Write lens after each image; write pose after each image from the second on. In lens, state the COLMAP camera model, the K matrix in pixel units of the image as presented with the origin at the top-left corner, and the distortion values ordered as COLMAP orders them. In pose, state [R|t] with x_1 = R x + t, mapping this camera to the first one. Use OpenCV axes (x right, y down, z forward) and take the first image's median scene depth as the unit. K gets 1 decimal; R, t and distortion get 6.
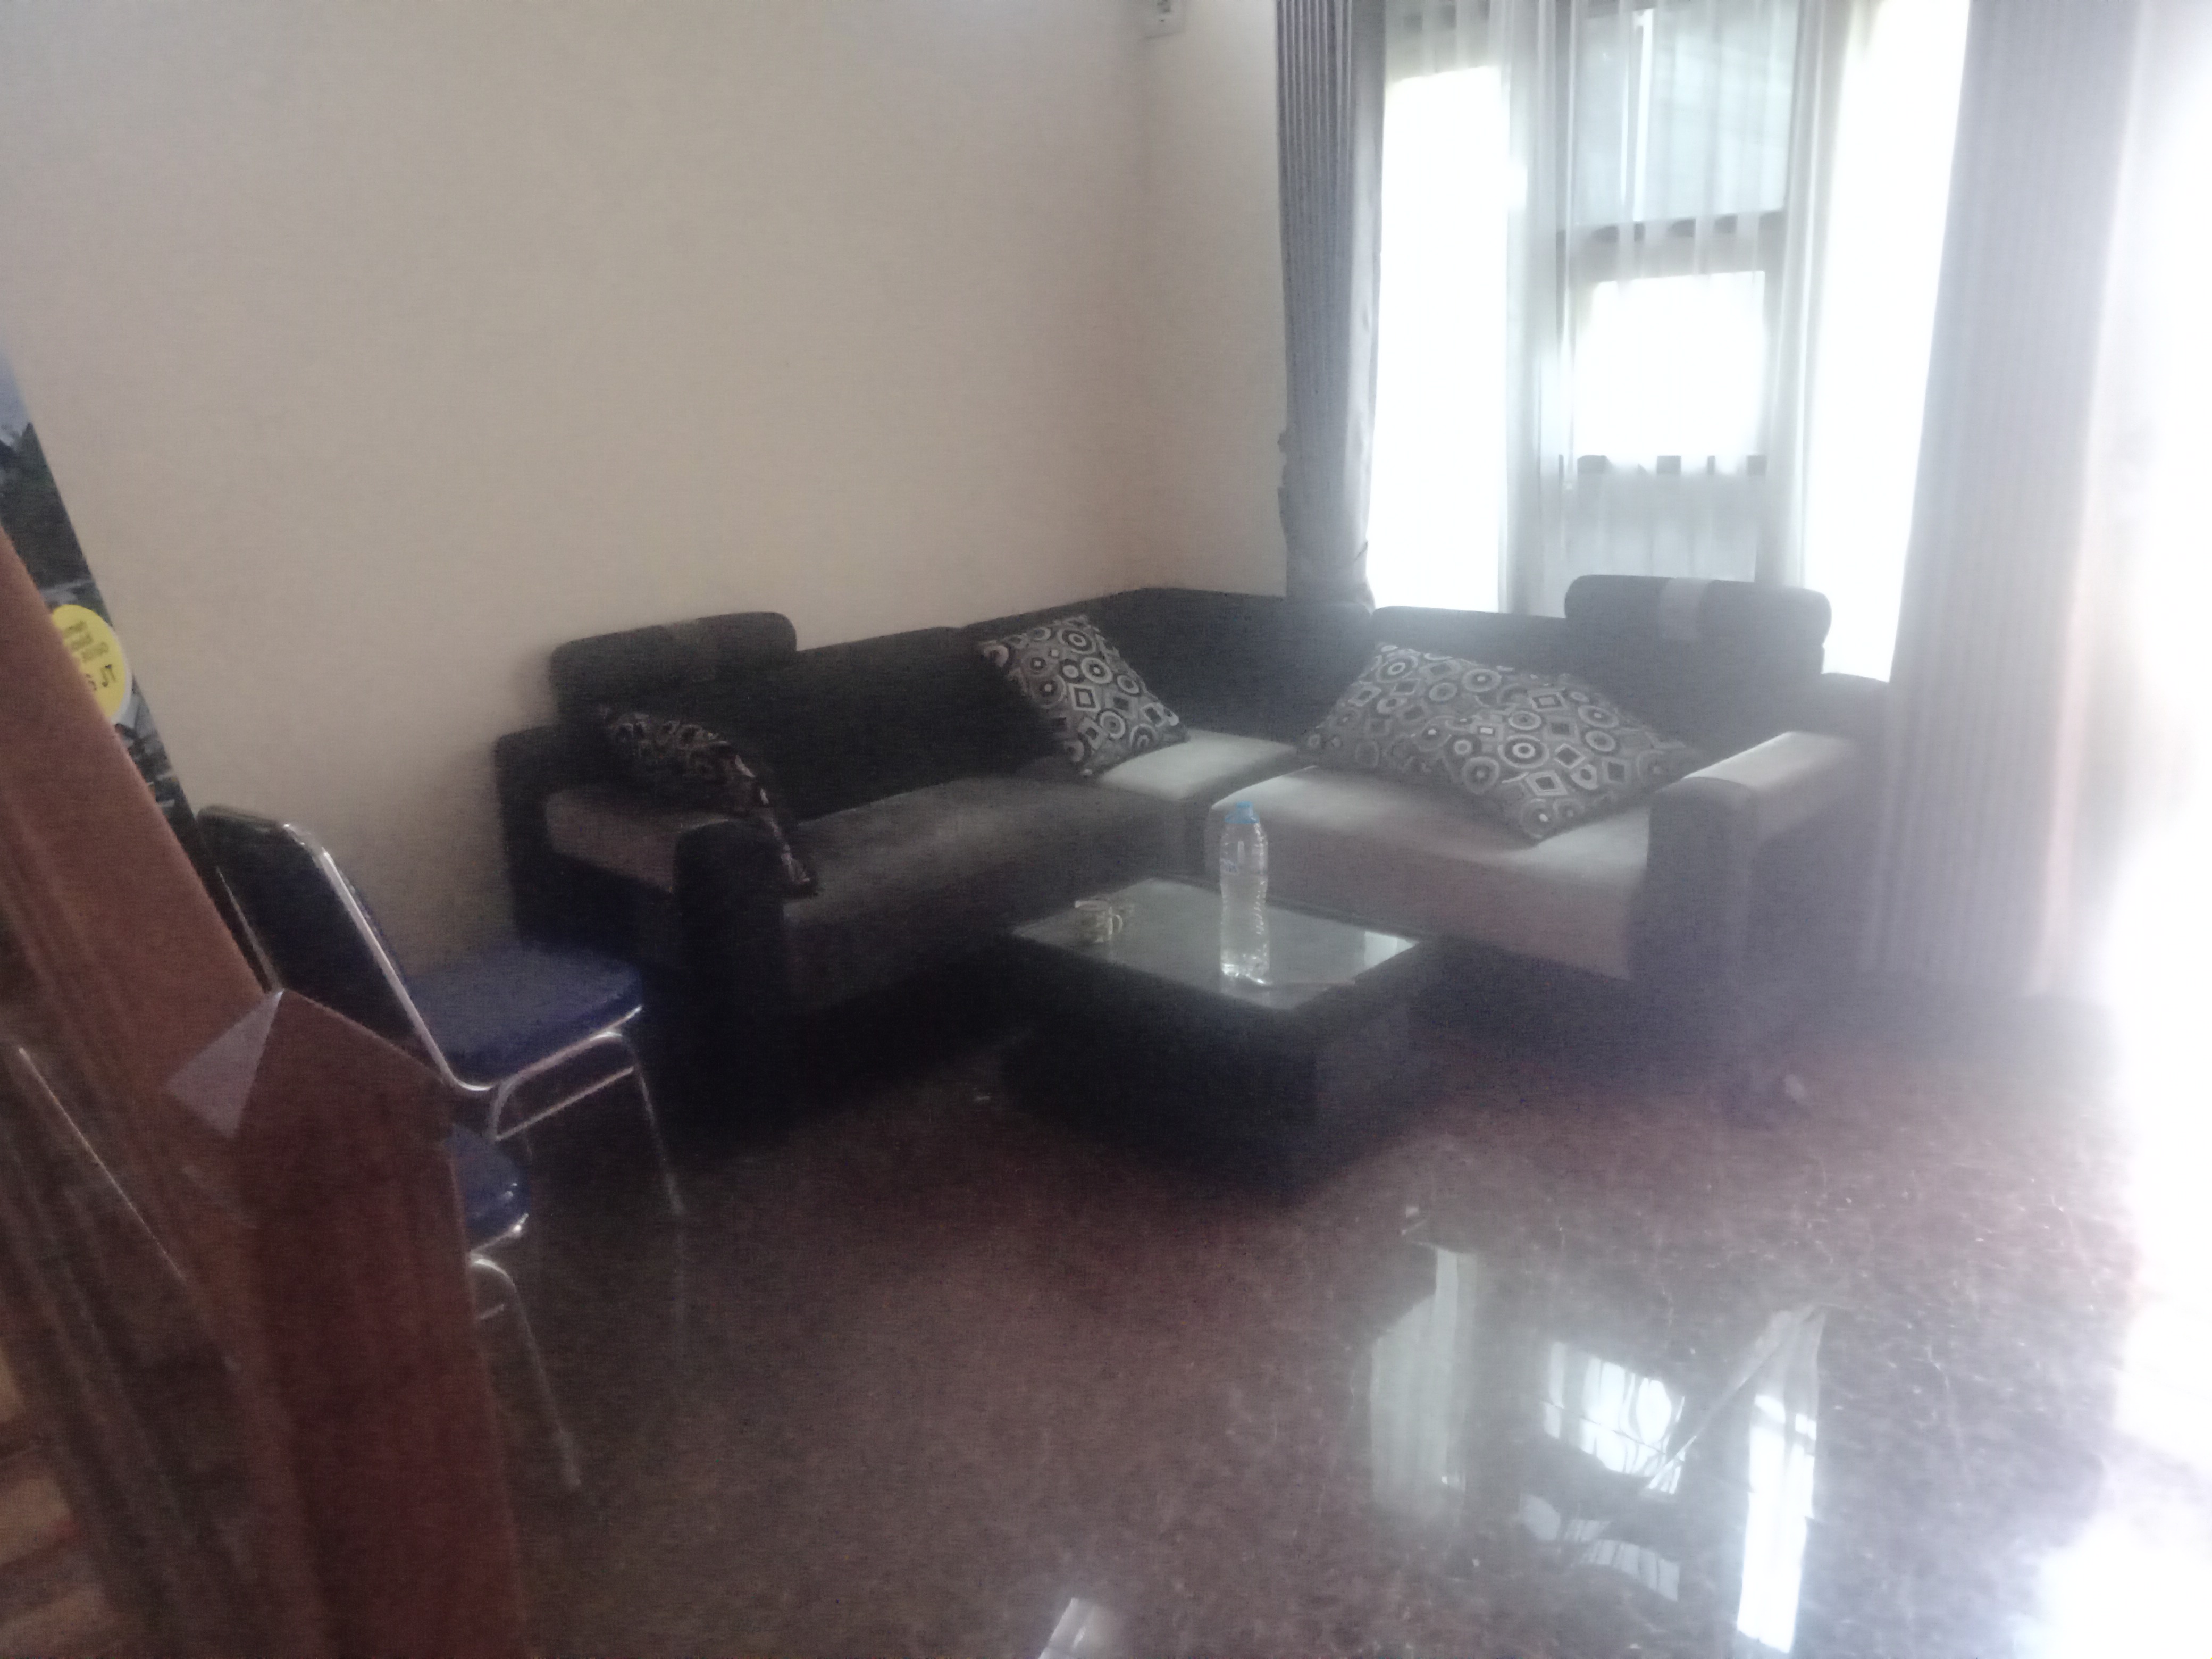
lens RADIAL K [[1603.5, 0, 1106.0], [0, 1603.5, 829.5], [0, 0, 1]] dist [0.045251, -0.067882]
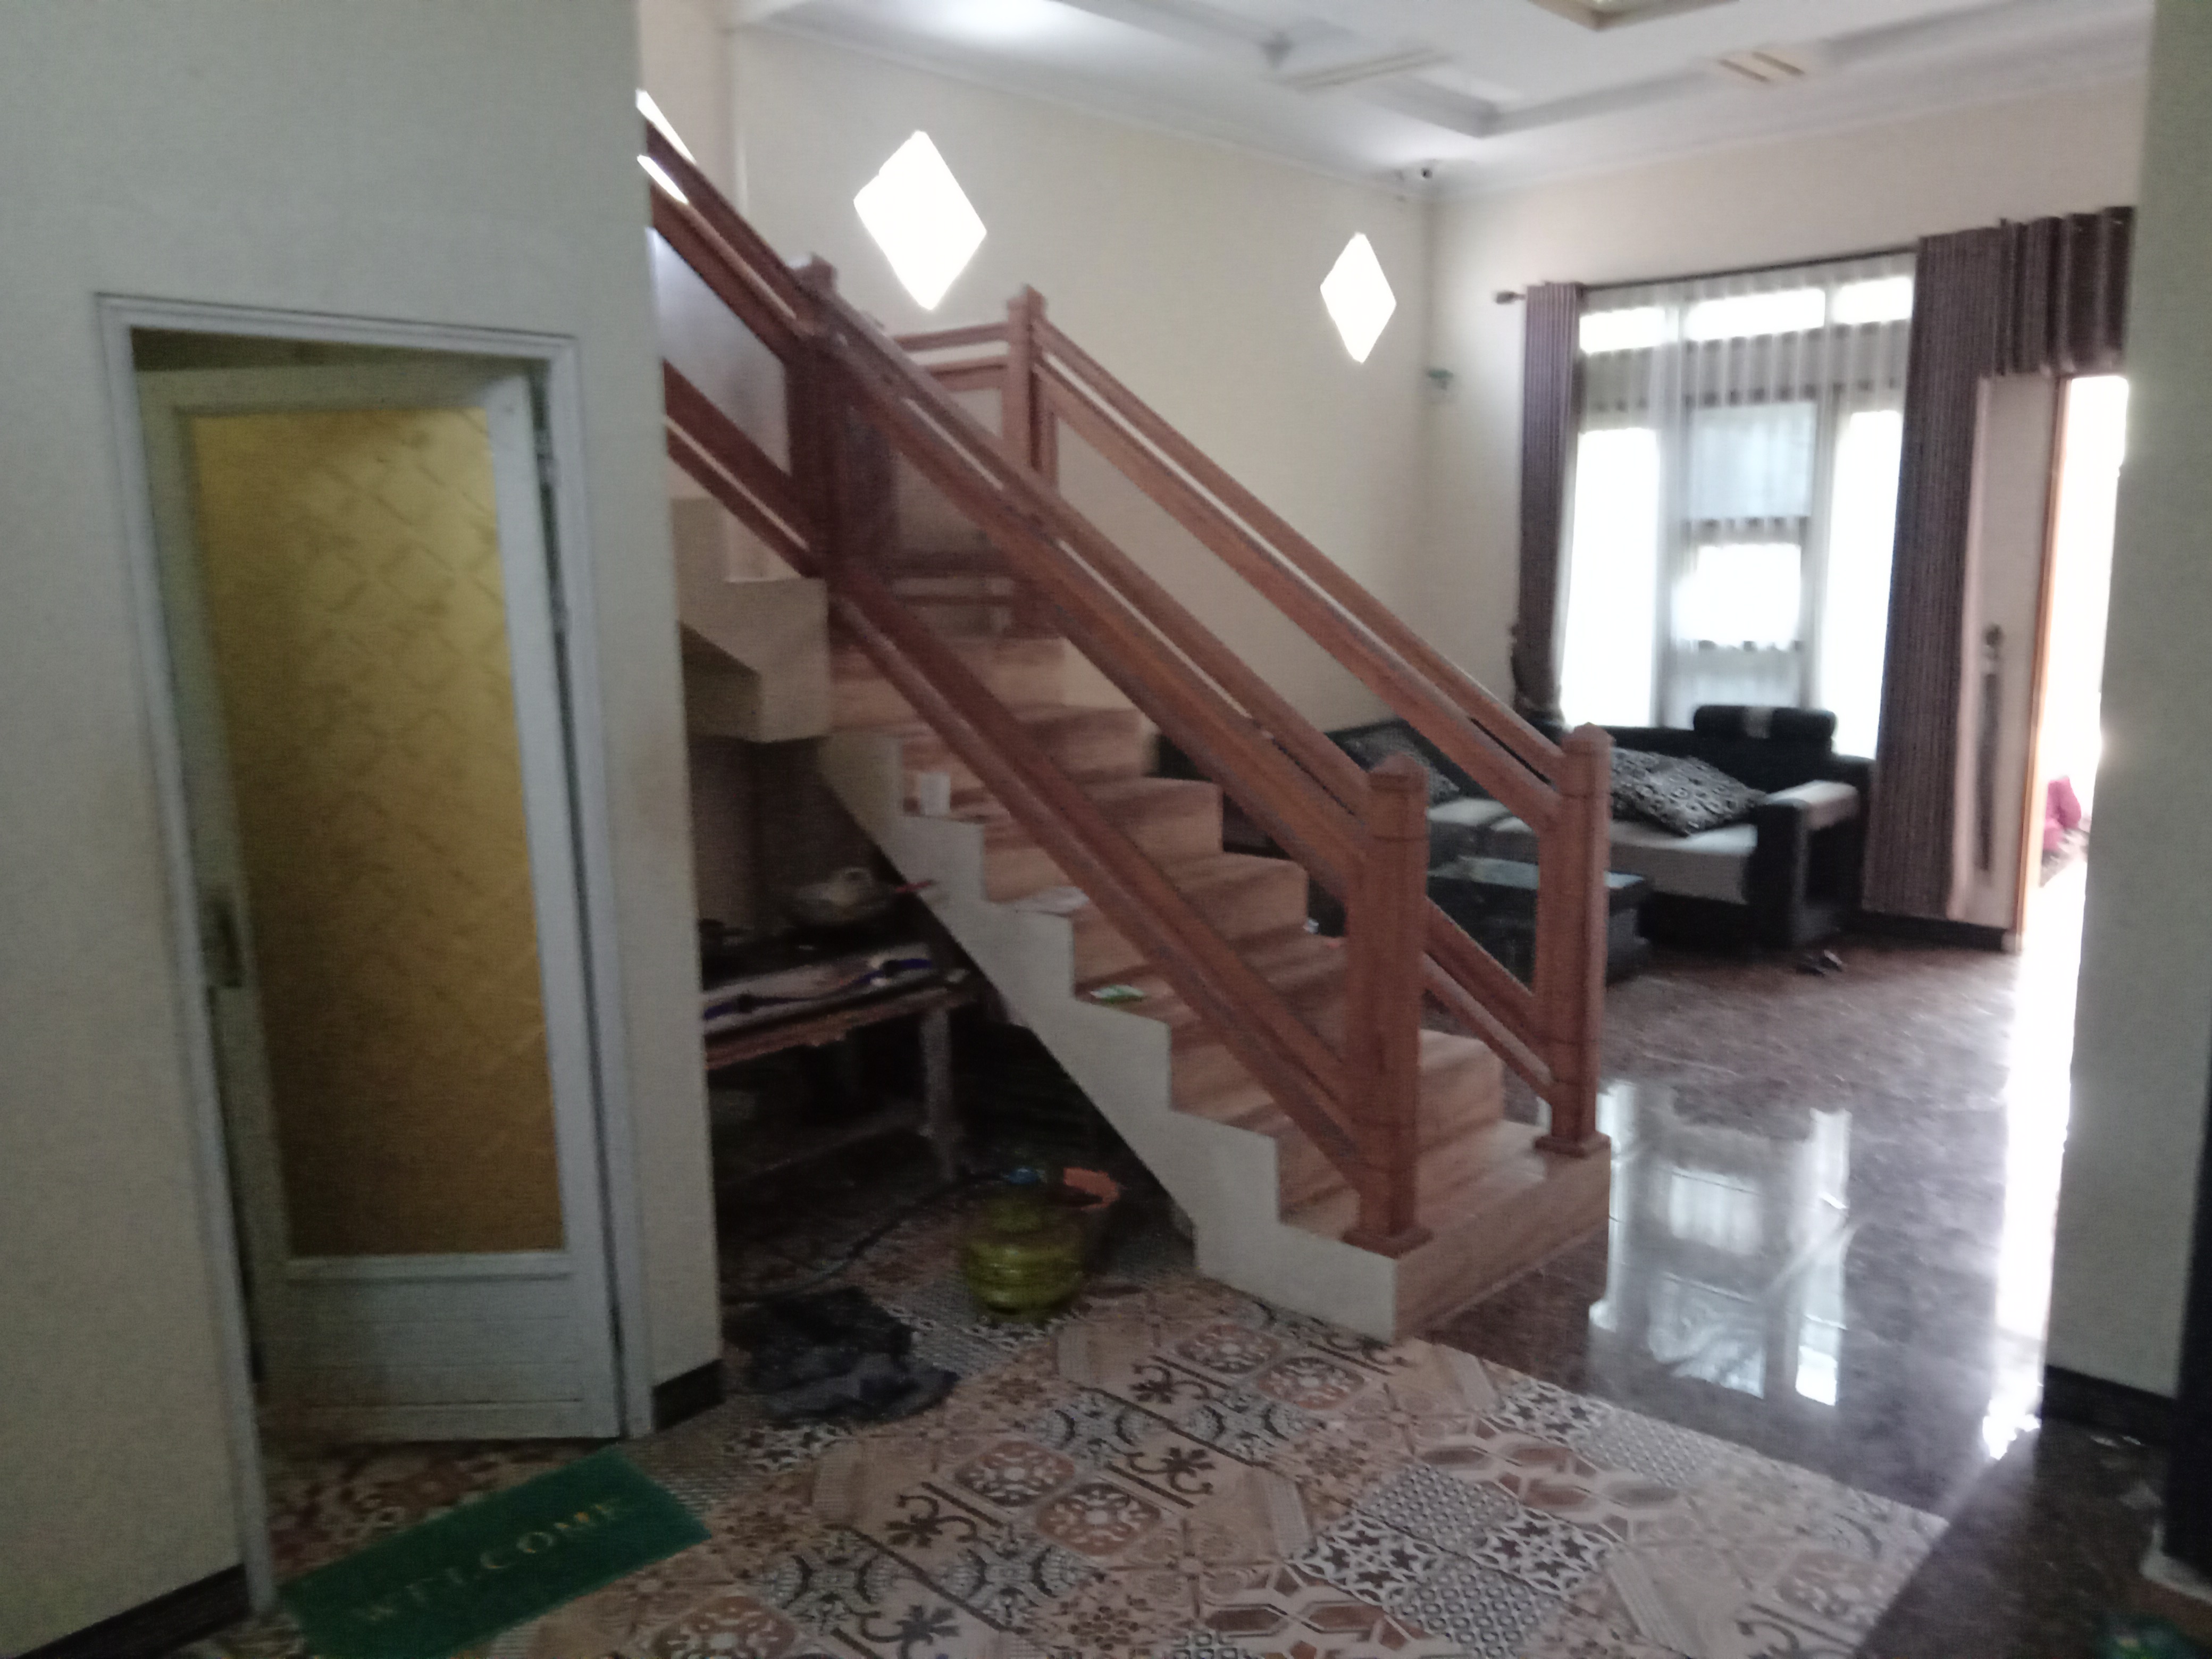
lens RADIAL K [[1603.5, 0, 1106.0], [0, 1603.5, 829.5], [0, 0, 1]] dist [0.045251, -0.067882]
pose [[0.999573, 0.025581, 0.014101, -0.416245], [-0.023976, 0.994275, -0.104126, 0.197662], [-0.016684, 0.103743, 0.994464, -0.820706]]
